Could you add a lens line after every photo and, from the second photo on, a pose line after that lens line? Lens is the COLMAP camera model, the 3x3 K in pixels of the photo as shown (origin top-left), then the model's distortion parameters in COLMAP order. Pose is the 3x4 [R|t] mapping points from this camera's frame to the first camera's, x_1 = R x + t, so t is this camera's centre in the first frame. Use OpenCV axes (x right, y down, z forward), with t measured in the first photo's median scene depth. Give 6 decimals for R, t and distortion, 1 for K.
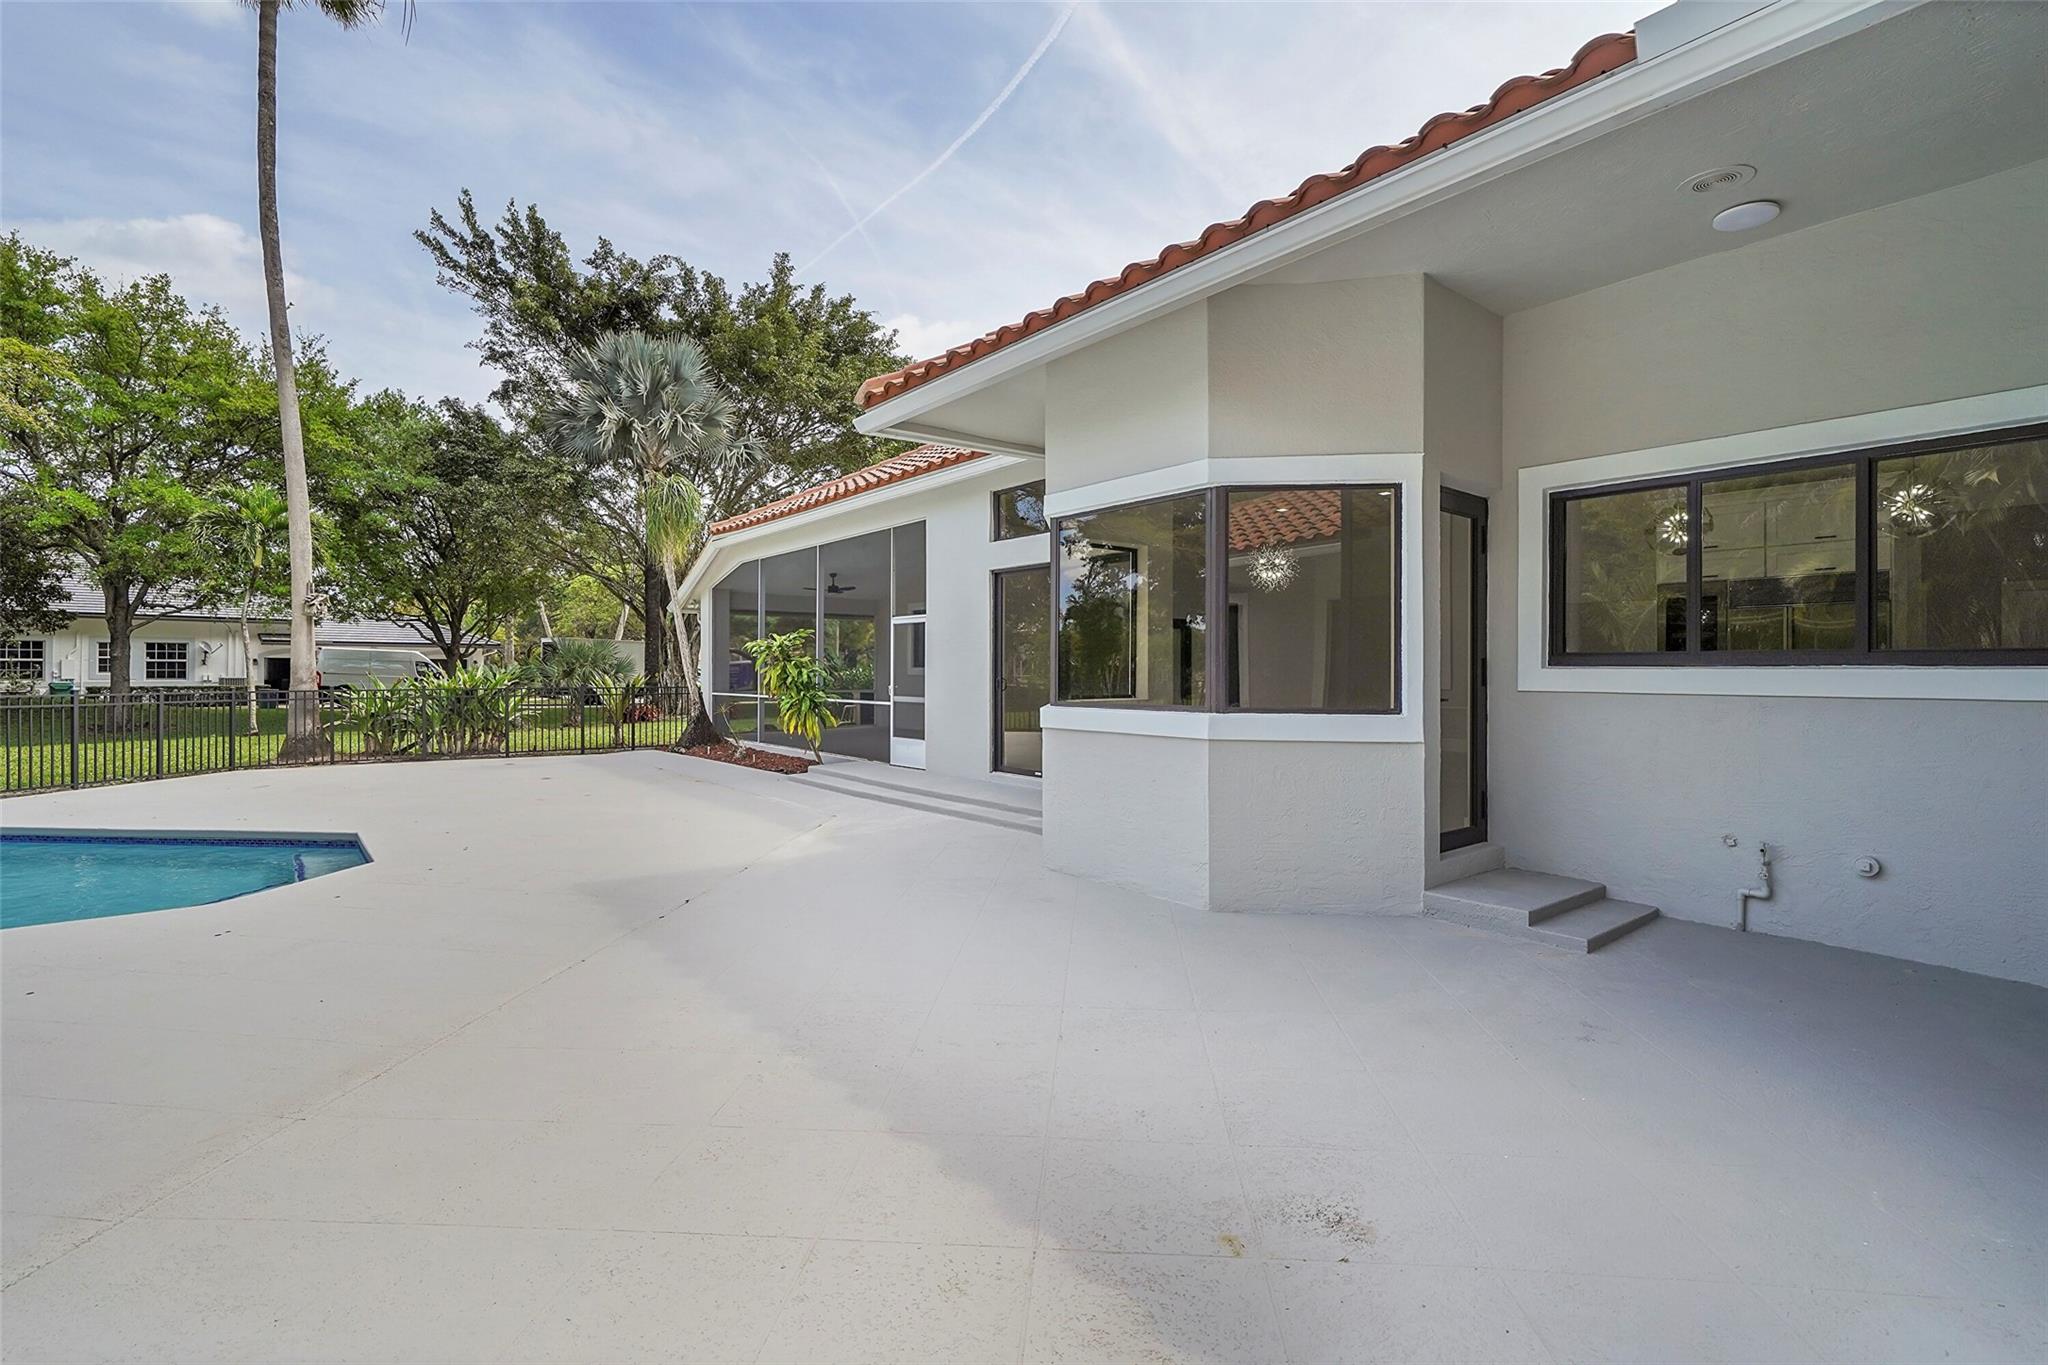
lens RADIAL K [[918.3, 0, 995.5], [0, 918.3, 667.0], [0, 0, 1]] dist [0.002196, 0.000330]
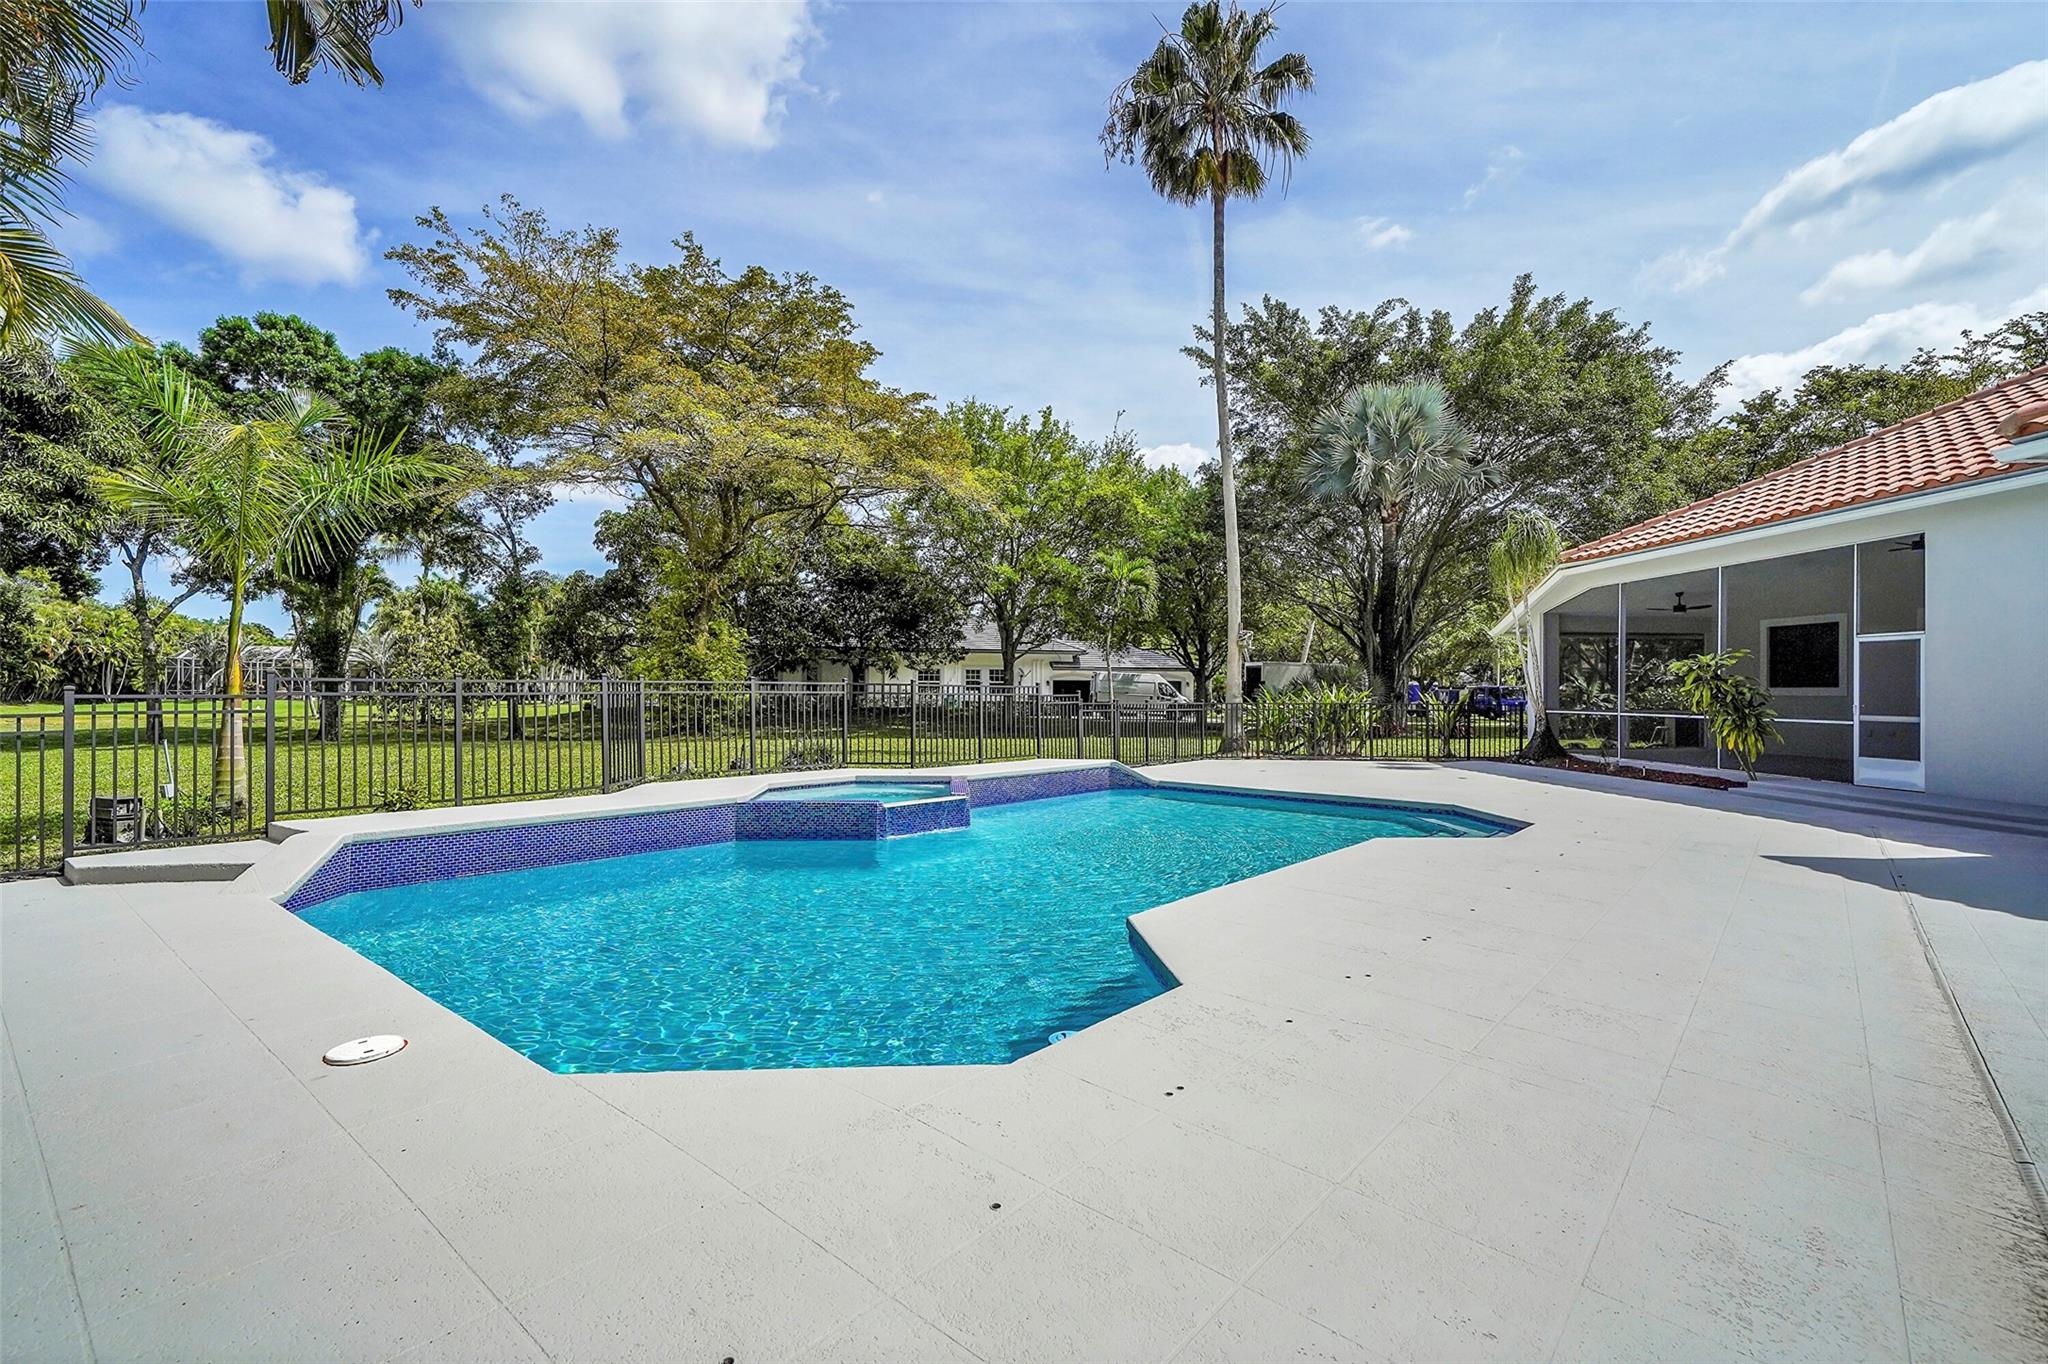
lens RADIAL K [[917.4, 0, 1020.2], [0, 917.4, 682.5], [0, 0, 1]] dist [0.018481, 0.000497]
pose [[0.827140, 0.000593, -0.561996, -0.155152], [-0.006102, 0.999950, -0.007927, 0.005131], [0.561963, 0.009986, 0.827102, -0.174022]]
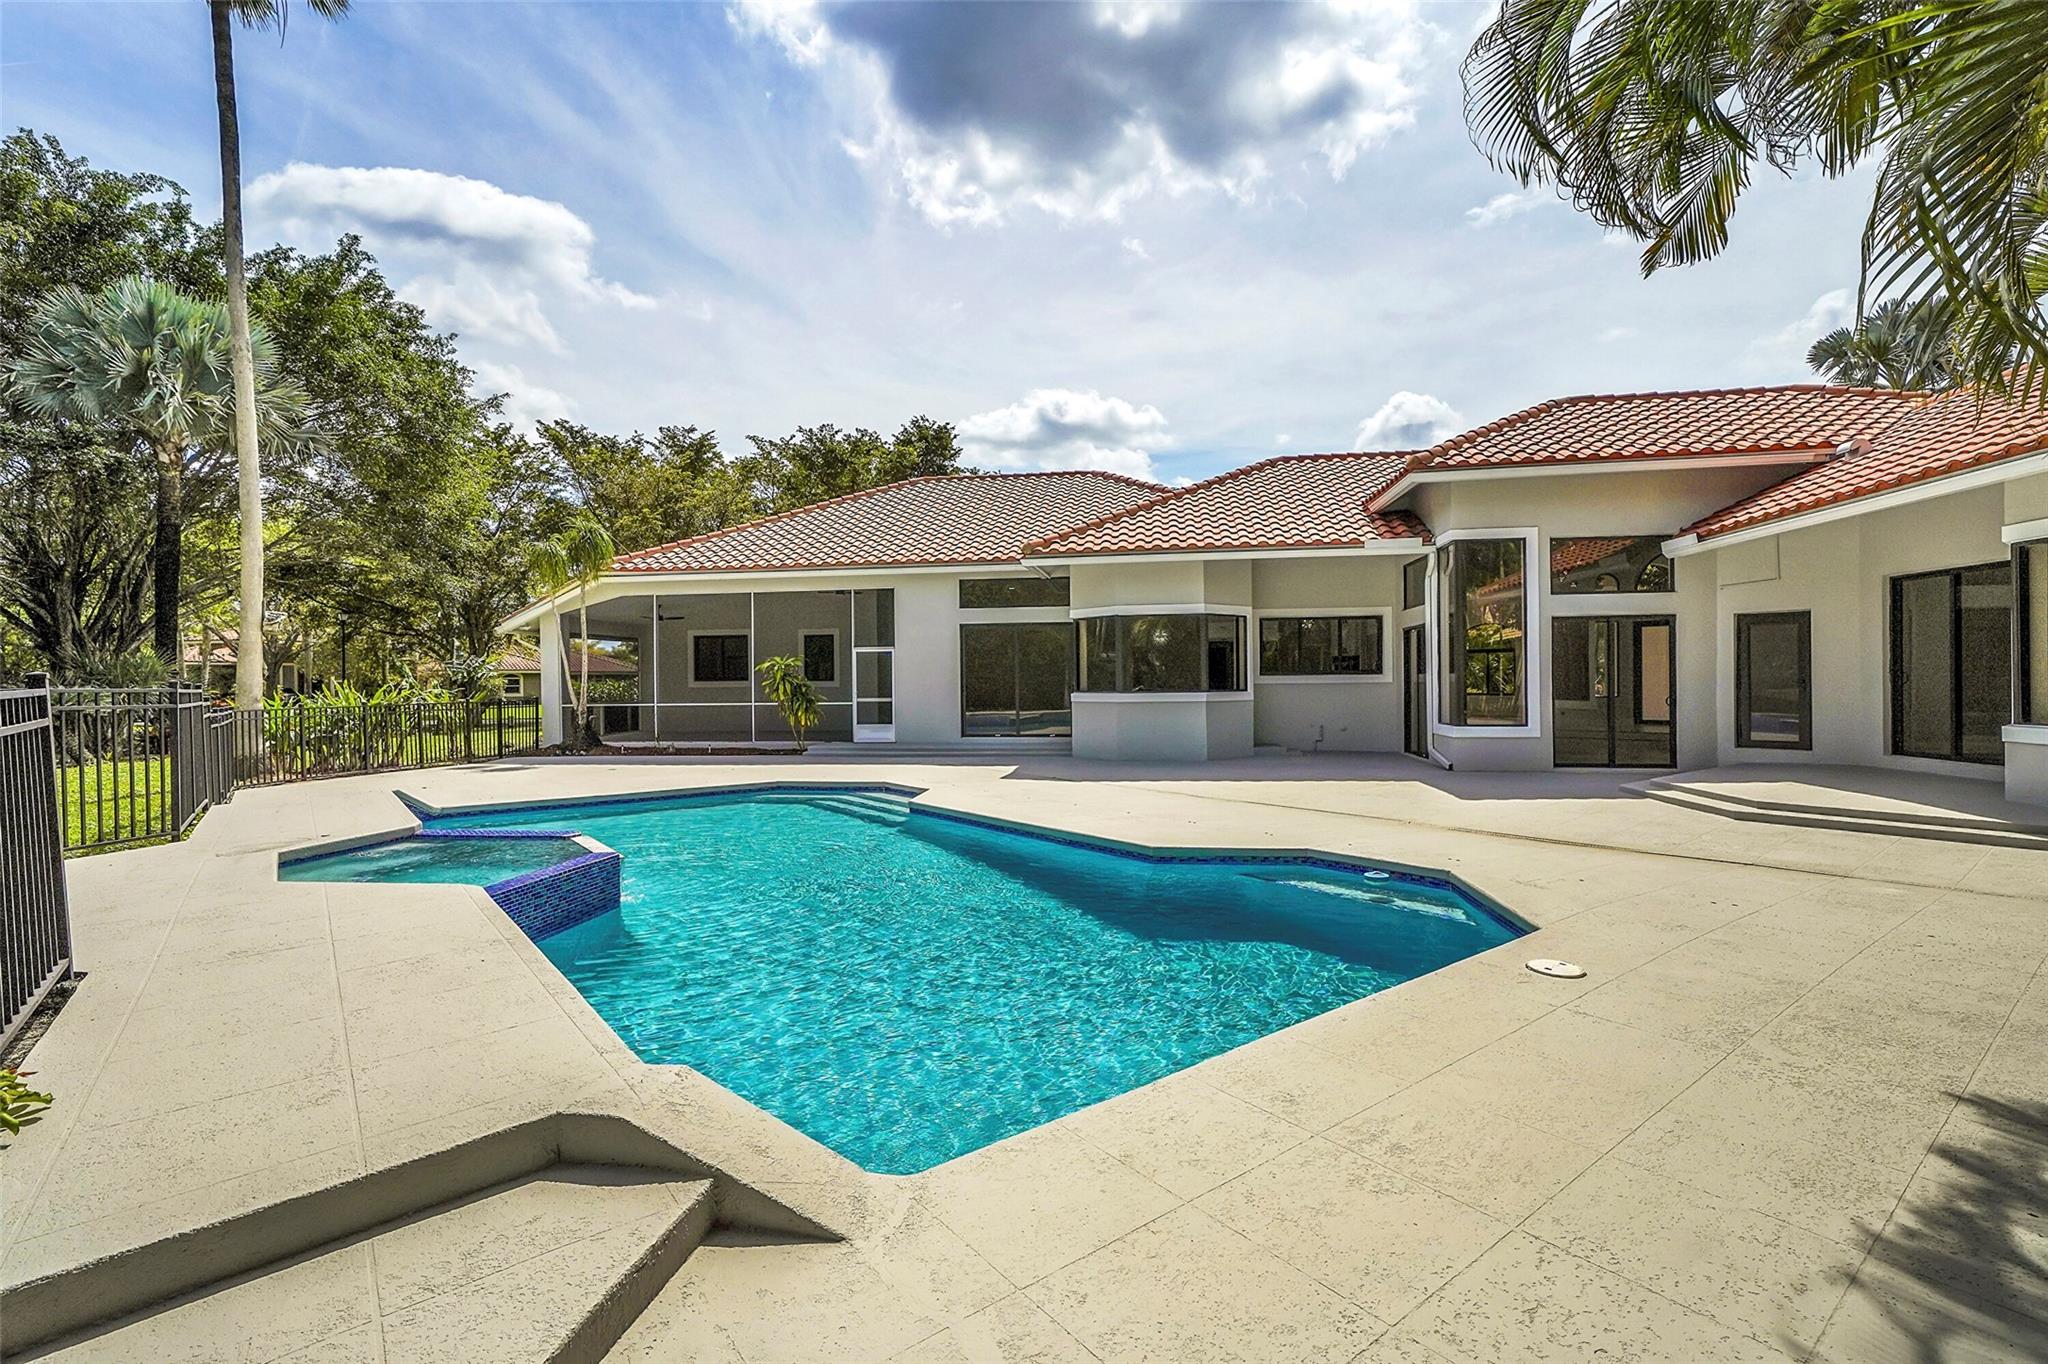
lens RADIAL K [[917.4, 0, 1020.2], [0, 917.4, 682.5], [0, 0, 1]] dist [0.018481, 0.000497]
pose [[0.738271, -0.009221, 0.674441, -0.503132], [0.010030, 0.999946, 0.002691, 0.001624], [-0.674429, 0.004778, 0.738324, -0.175501]]
